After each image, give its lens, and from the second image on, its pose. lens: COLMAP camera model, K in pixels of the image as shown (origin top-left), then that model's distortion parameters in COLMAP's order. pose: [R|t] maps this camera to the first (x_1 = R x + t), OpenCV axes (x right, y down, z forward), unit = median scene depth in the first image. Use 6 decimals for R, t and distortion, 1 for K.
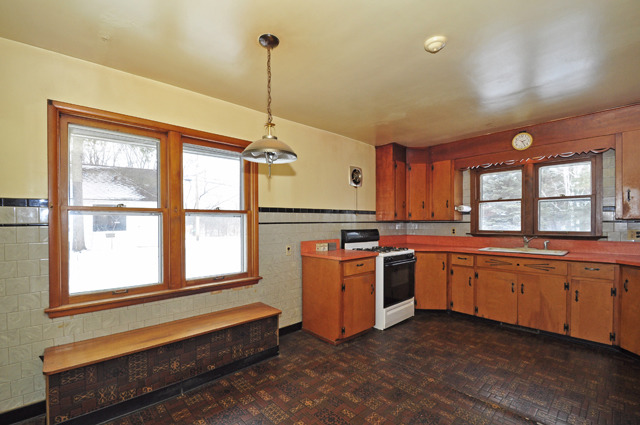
lens RADIAL K [[283.7, 0, 314.5], [0, 283.7, 220.3], [0, 0, 1]] dist [-0.003582, -0.000583]
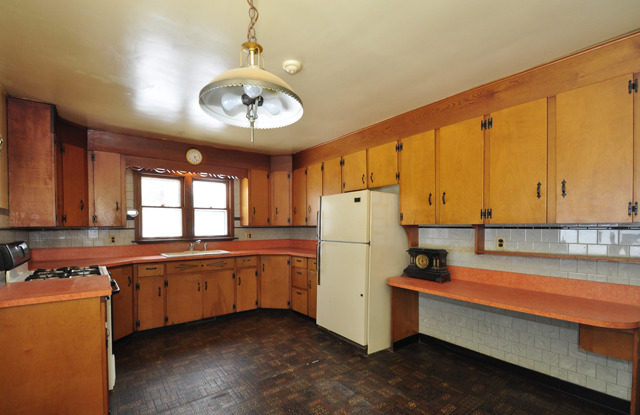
lens RADIAL K [[289.3, 0, 310.5], [0, 289.3, 225.0], [0, 0, 1]] dist [0.002877, 0.000100]
pose [[0.108725, 0.008870, 0.994032, -0.401259], [-0.000065, 0.999960, -0.008916, 0.004067], [-0.994072, 0.000905, 0.108721, 0.454379]]
